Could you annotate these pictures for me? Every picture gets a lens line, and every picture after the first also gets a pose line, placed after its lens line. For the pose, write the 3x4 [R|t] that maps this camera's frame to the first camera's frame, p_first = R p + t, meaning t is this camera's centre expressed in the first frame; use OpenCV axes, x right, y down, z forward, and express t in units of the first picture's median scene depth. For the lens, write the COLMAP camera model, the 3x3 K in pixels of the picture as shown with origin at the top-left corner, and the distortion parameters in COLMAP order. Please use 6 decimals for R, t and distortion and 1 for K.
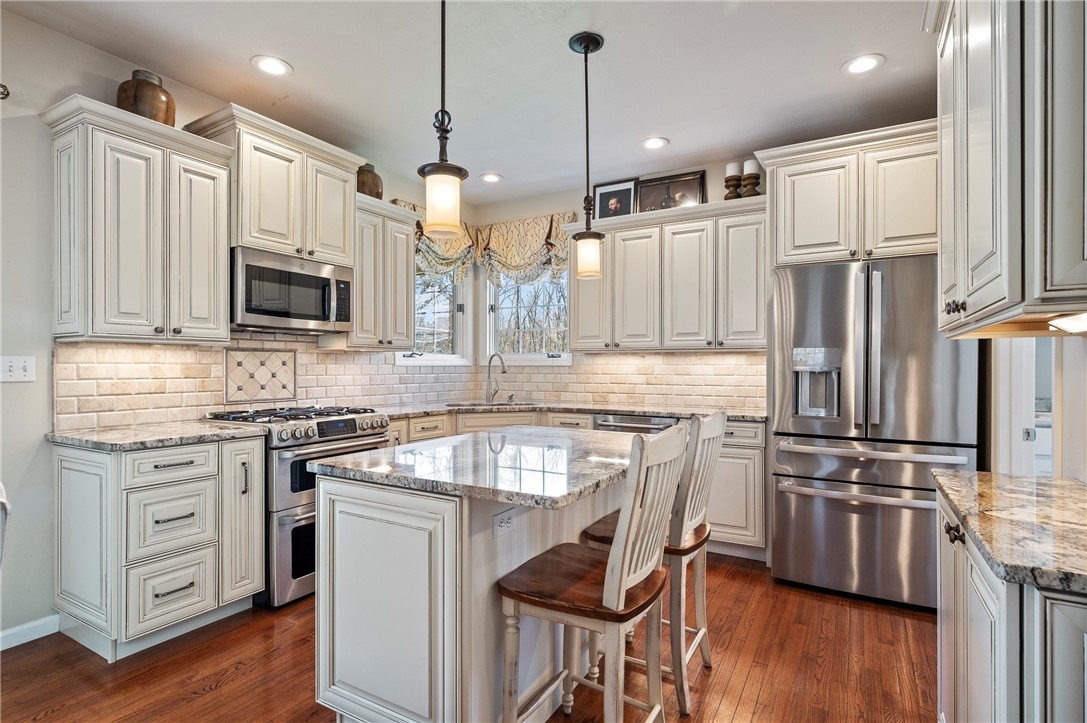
lens RADIAL K [[538.2, 0, 541.5], [0, 538.2, 366.6], [0, 0, 1]] dist [-0.001133, 0.000002]
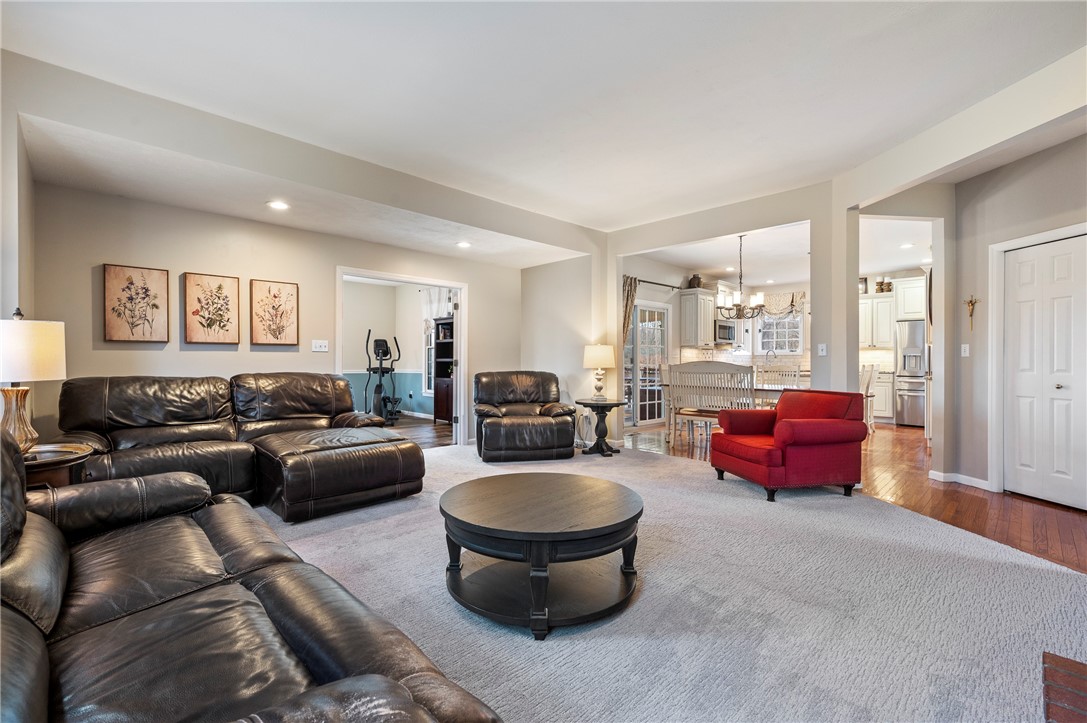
lens RADIAL K [[480.5, 0, 543.7], [0, 480.5, 359.8], [0, 0, 1]] dist [0.000650, 0.000453]
pose [[0.967415, 0.000028, -0.253196, -0.710344], [-0.001160, 0.999990, -0.004320, 0.040746], [0.253194, 0.004473, 0.967405, -1.877052]]
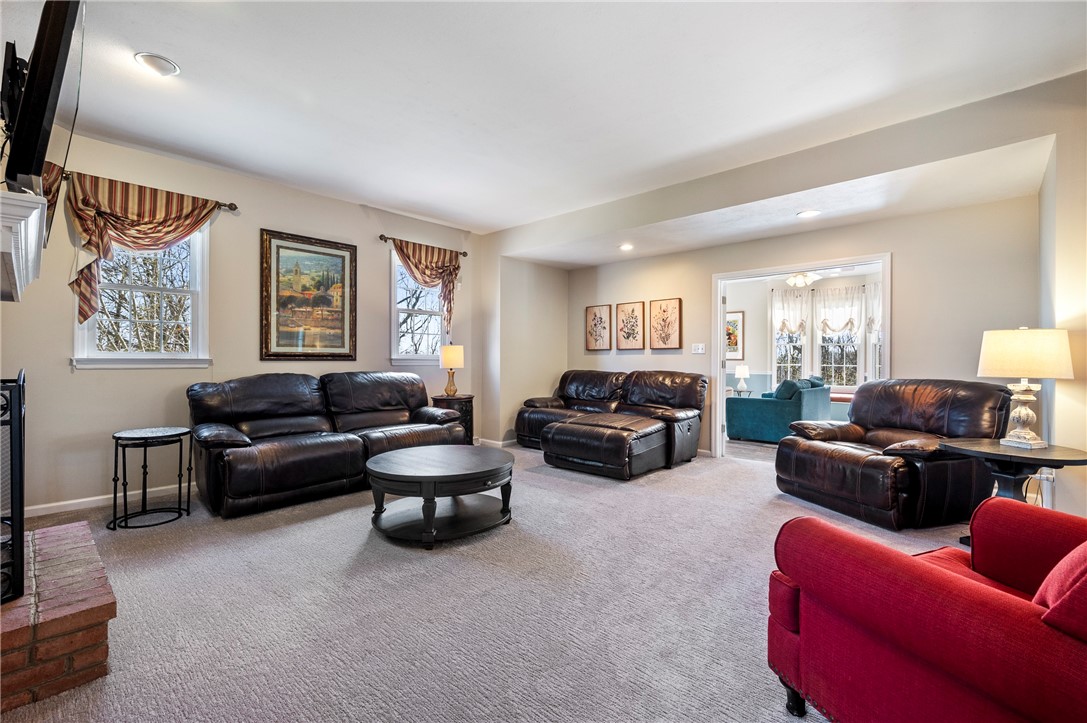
lens RADIAL K [[474.3, 0, 545.1], [0, 474.3, 361.0], [0, 0, 1]] dist [0.004915, 0.000208]
pose [[-0.202380, -0.000543, -0.979307, -0.030791], [-0.006485, 0.999979, 0.000786, 0.037939], [0.979286, 0.006510, -0.202379, -0.836894]]
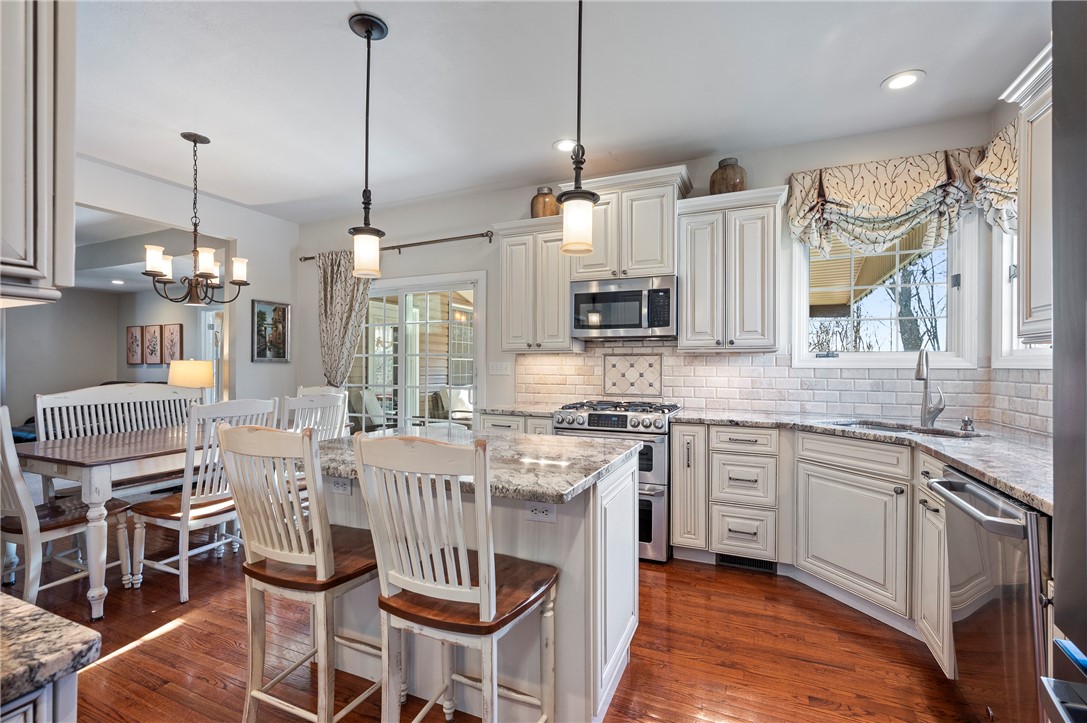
lens RADIAL K [[480.5, 0, 545.1], [0, 480.5, 364.1], [0, 0, 1]] dist [0.000650, 0.000453]
pose [[0.118613, -0.002715, -0.992937, 0.557120], [-0.003898, 0.999987, -0.003200, -0.004449], [0.992933, 0.004251, 0.118601, 0.646267]]
